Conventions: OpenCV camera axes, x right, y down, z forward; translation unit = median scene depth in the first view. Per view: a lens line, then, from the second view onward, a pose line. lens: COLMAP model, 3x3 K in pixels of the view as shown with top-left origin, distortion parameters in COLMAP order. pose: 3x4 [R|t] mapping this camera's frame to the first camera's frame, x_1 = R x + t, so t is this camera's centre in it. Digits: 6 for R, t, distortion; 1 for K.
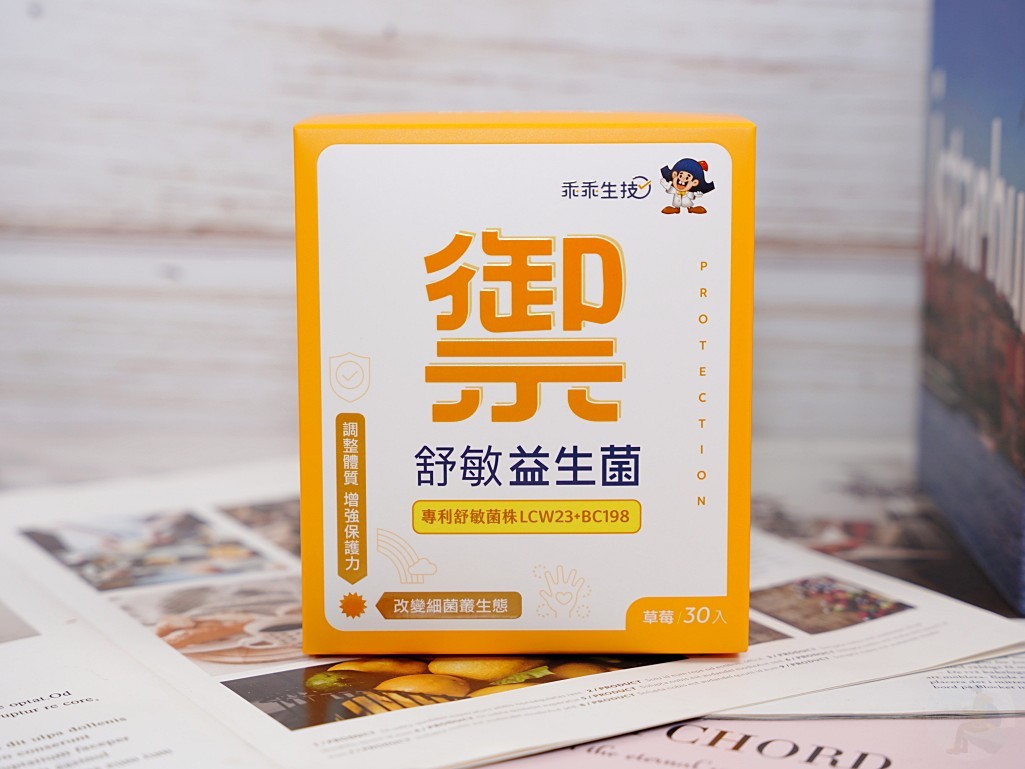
lens RADIAL K [[2178.2, 0, 512.5], [0, 2178.2, 384.5], [0, 0, 1]] dist [0.024745, -0.151589]
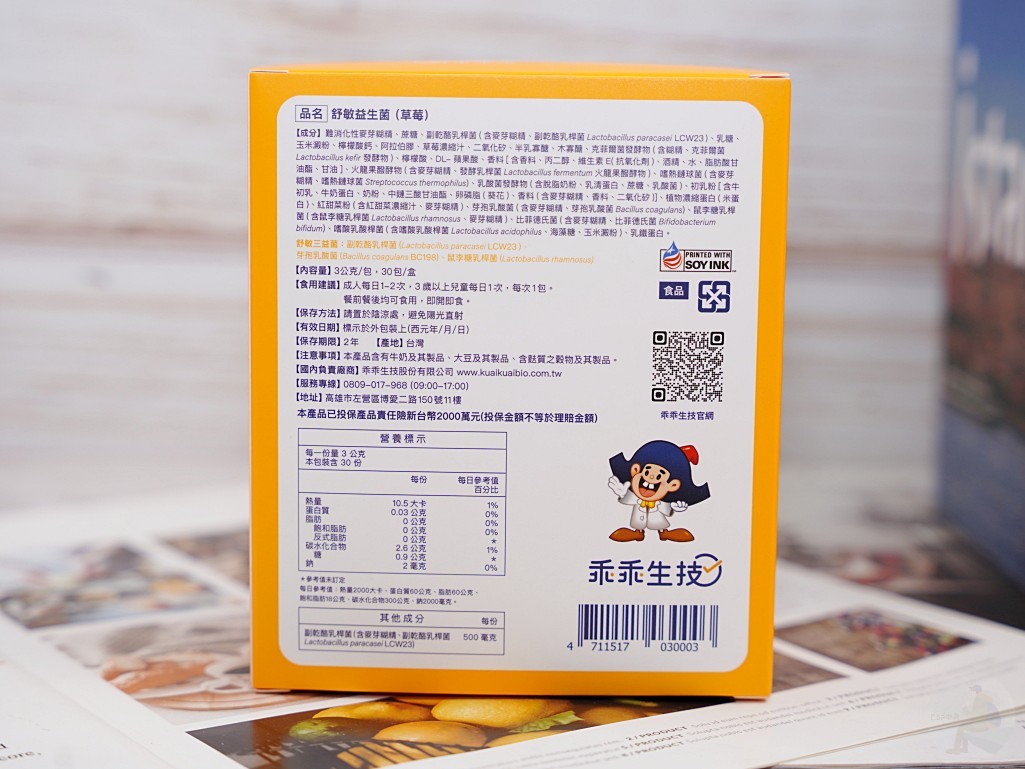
lens RADIAL K [[2178.2, 0, 512.5], [0, 2178.2, 384.5], [0, 0, 1]] dist [0.024745, -0.151589]
pose [[0.998202, 0.002128, 0.059909, -0.058461], [-0.000104, 0.999430, -0.033766, 0.031370], [-0.059947, 0.033699, 0.997633, 0.154044]]
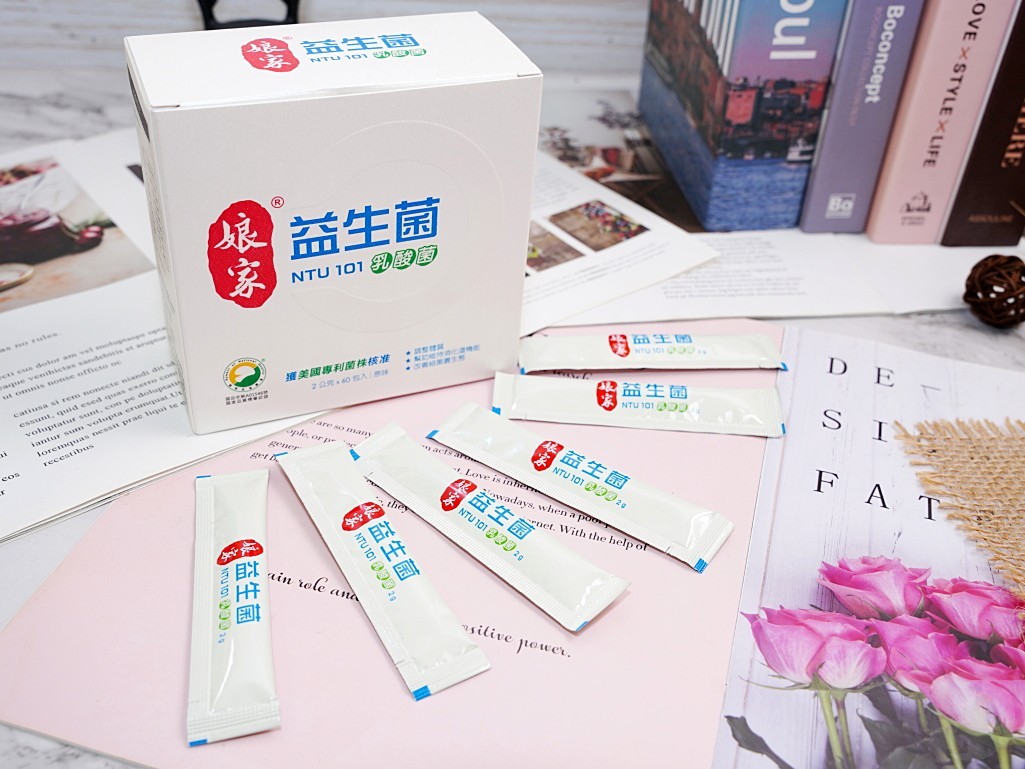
lens RADIAL K [[1071.1, 0, 512.5], [0, 1071.1, 384.5], [0, 0, 1]] dist [-0.003191, -0.009307]
pose [[0.991610, -0.038130, 0.123512, -0.047886], [-0.018801, 0.902801, 0.429648, -0.176522], [-0.127889, -0.428366, 0.894509, 0.176022]]
